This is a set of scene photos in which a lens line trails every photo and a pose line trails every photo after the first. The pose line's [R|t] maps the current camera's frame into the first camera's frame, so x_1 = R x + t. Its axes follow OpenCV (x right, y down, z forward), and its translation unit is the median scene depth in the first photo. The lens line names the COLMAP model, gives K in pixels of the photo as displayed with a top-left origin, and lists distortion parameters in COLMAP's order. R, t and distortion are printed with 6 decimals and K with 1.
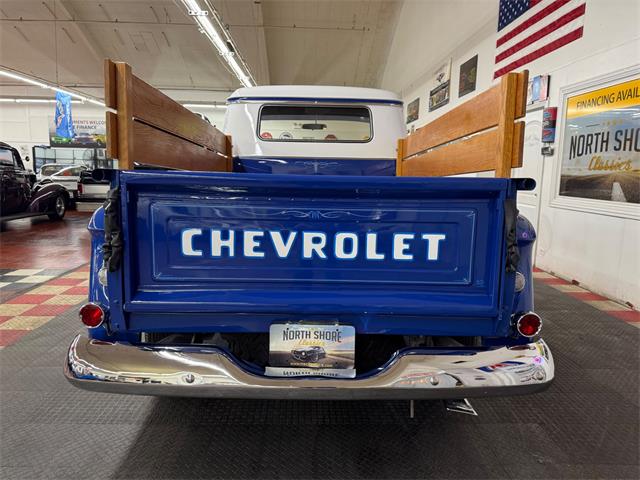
lens RADIAL K [[453.1, 0, 324.9], [0, 453.1, 235.6], [0, 0, 1]] dist [0.028485, -0.008056]
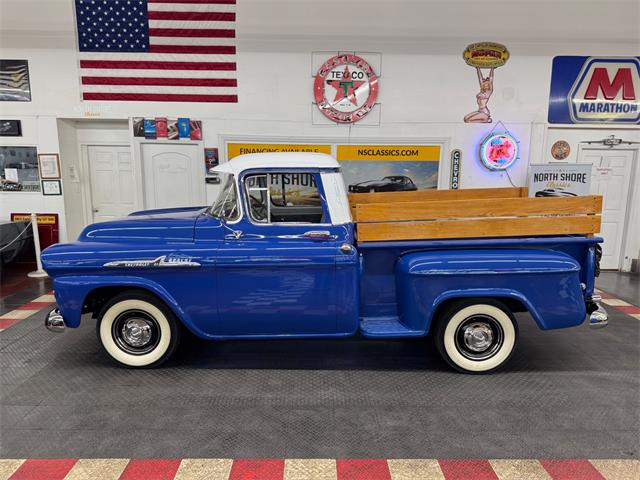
lens RADIAL K [[456.4, 0, 319.5], [0, 456.4, 247.9], [0, 0, 1]] dist [0.033328, -0.036345]
pose [[0.035561, -0.217674, 0.975374, -1.099795], [0.137443, 0.967782, 0.210969, -0.311679], [-0.989871, 0.126556, 0.064333, 0.844339]]
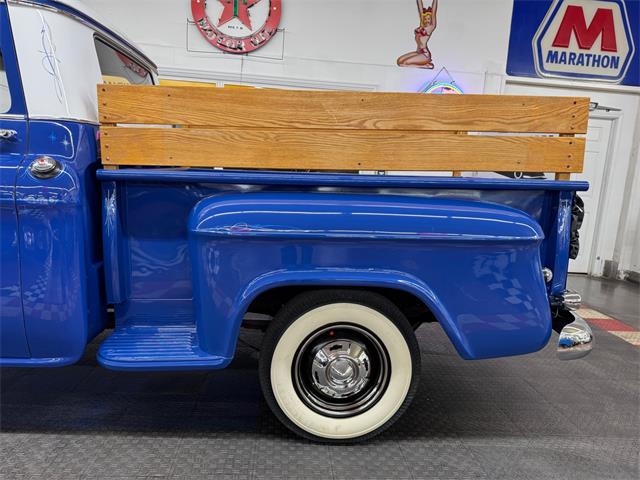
lens RADIAL K [[456.4, 0, 321.8], [0, 456.4, 243.2], [0, 0, 1]] dist [0.033328, -0.036345]
pose [[-0.024663, -0.195322, 0.980429, -0.649728], [0.081332, 0.977084, 0.196702, -0.114195], [-0.996382, 0.084591, -0.008212, 0.622417]]
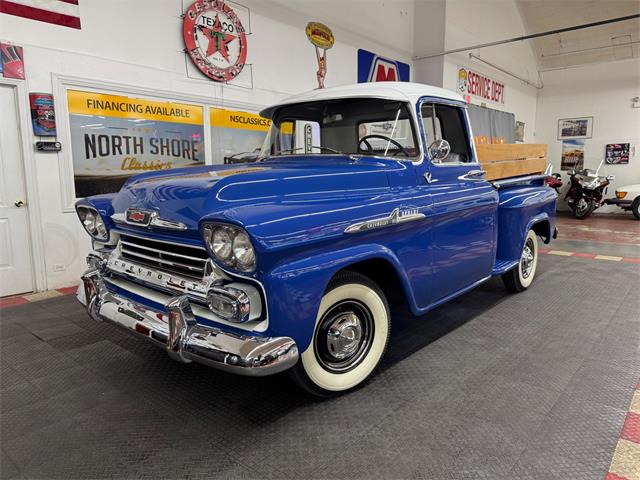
lens RADIAL K [[456.4, 0, 323.2], [0, 456.4, 241.2], [0, 0, 1]] dist [0.033328, -0.036345]
pose [[-0.734163, -0.136956, 0.665017, -0.596912], [0.075987, 0.956719, 0.280918, -0.289491], [-0.674707, 0.256772, -0.691981, 1.702276]]
